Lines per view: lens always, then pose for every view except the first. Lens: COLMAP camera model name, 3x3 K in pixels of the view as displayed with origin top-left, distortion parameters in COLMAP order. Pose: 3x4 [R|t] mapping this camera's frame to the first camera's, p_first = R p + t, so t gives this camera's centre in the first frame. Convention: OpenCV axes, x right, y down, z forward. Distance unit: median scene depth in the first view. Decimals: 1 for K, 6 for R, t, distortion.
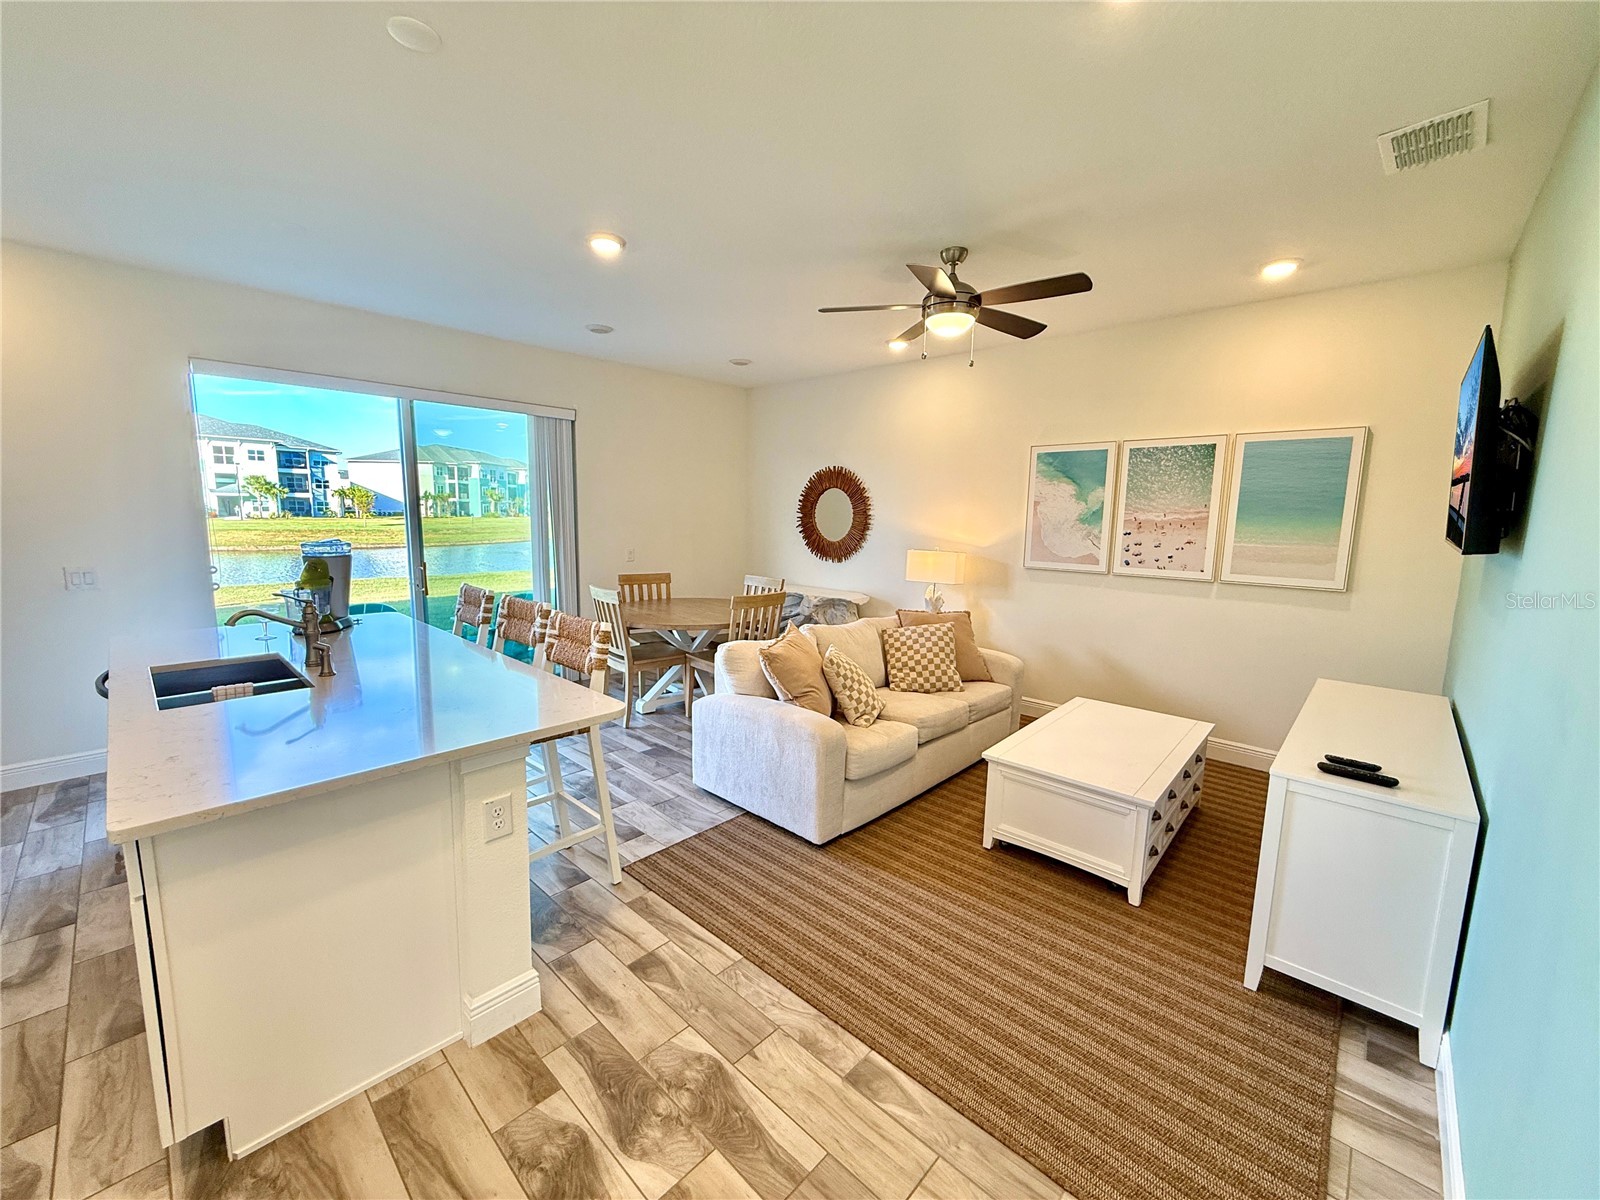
lens RADIAL K [[636.3, 0, 791.7], [0, 636.3, 599.4], [0, 0, 1]] dist [-0.001387, -0.000099]
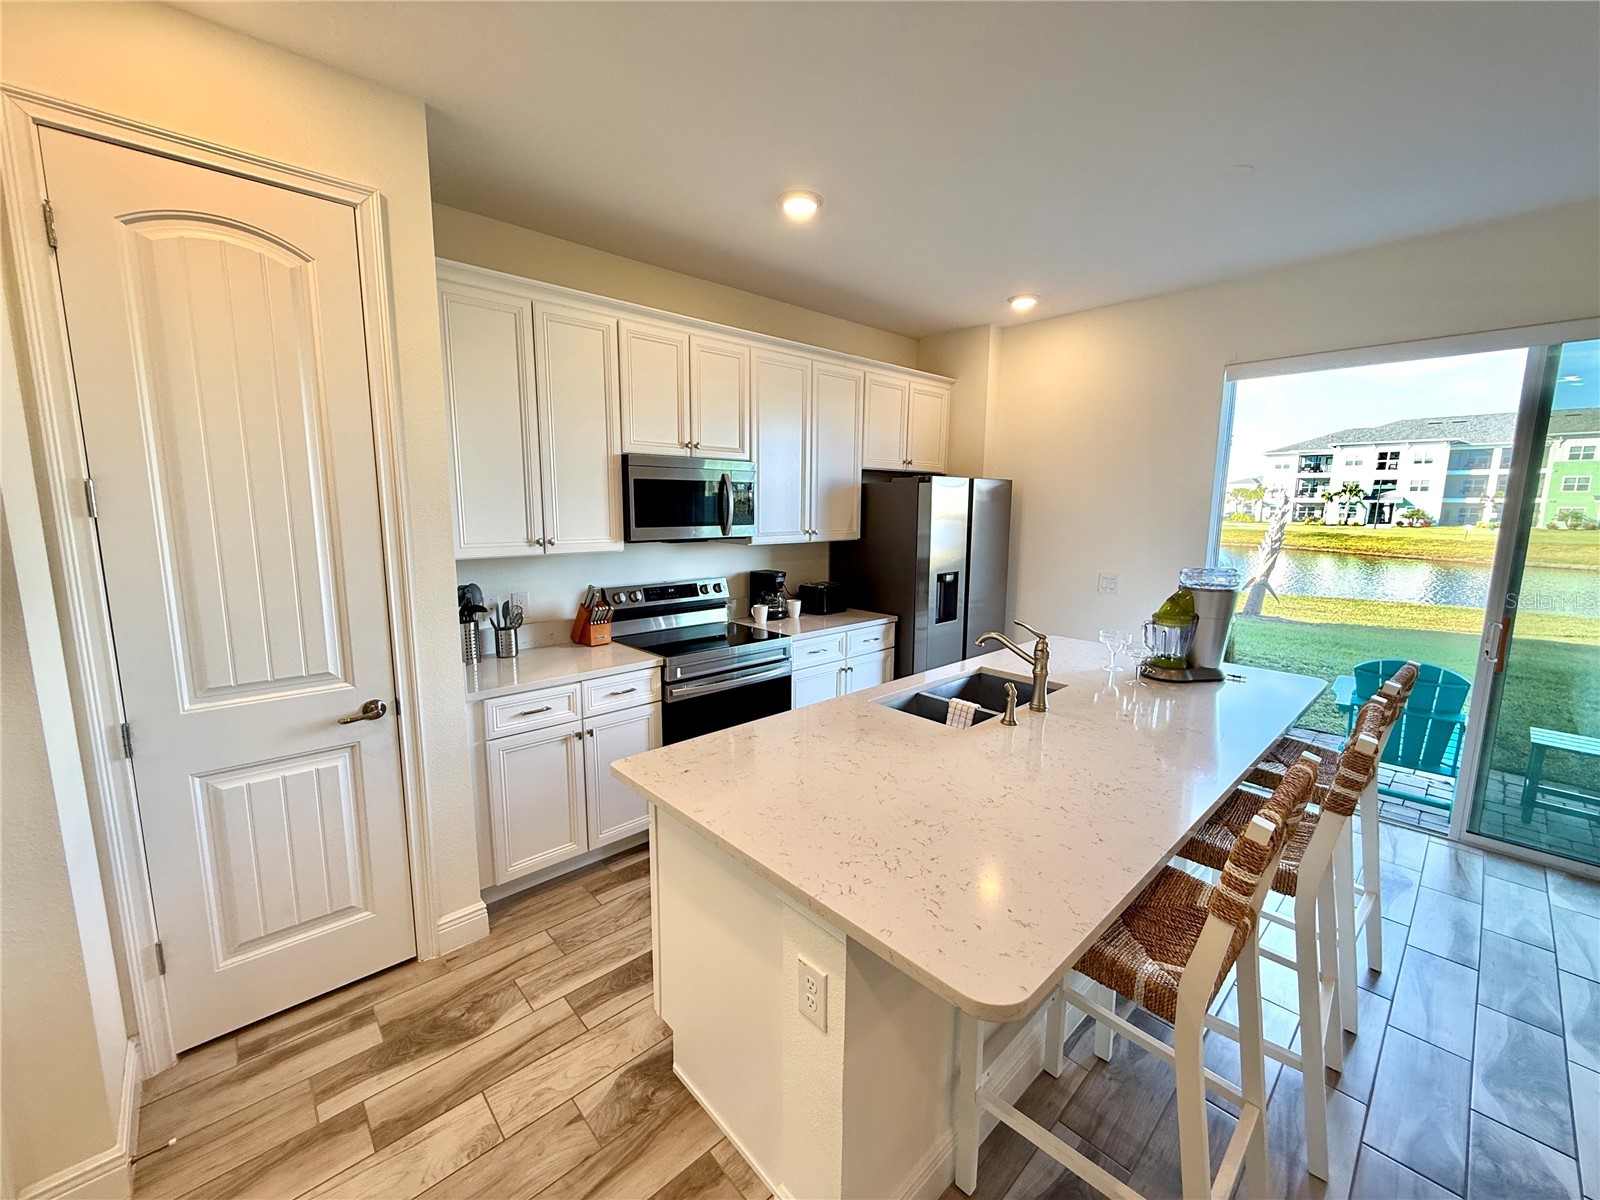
lens RADIAL K [[636.3, 0, 796.4], [0, 636.3, 603.1], [0, 0, 1]] dist [-0.001387, -0.000099]
pose [[-0.067508, 0.137236, -0.988235, 0.050199], [-0.146398, 0.978411, 0.145872, -0.050184], [0.986920, 0.154523, -0.045959, 0.296183]]
